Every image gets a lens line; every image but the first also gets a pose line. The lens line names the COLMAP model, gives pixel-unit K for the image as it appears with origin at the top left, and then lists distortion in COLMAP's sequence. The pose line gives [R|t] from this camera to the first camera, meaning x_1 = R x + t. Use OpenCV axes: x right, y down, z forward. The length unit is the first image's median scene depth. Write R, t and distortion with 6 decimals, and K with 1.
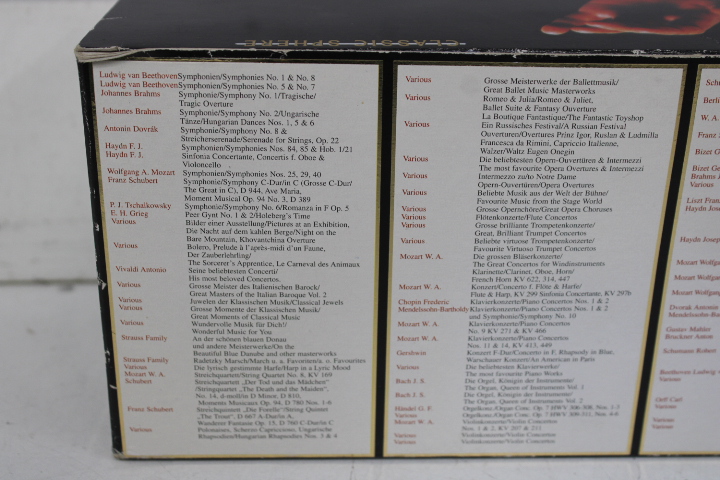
lens RADIAL K [[1122.2, 0, 408.7], [0, 1122.2, 234.1], [0, 0, 1]] dist [0.051334, 0.000000]
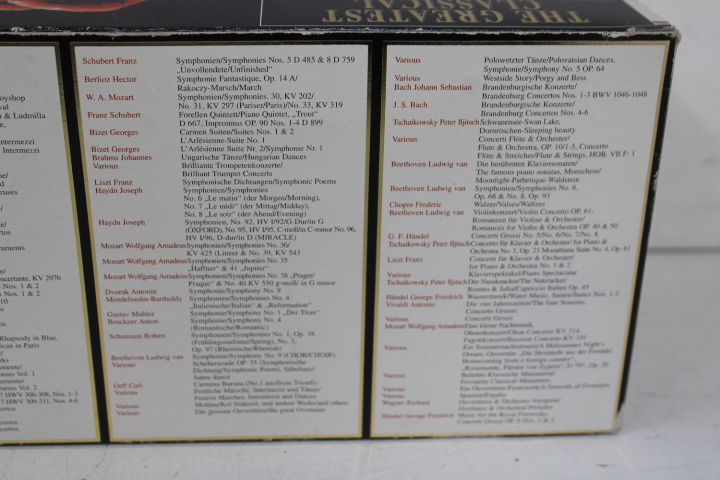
lens RADIAL K [[1122.2, 0, 358.7], [0, 1122.2, 239.9], [0, 0, 1]] dist [0.051334, 0.000000]
pose [[0.999086, -0.007633, -0.042055, 0.479849], [0.008545, 0.999731, 0.021539, 0.000694], [0.041879, -0.021879, 0.998883, 0.033198]]
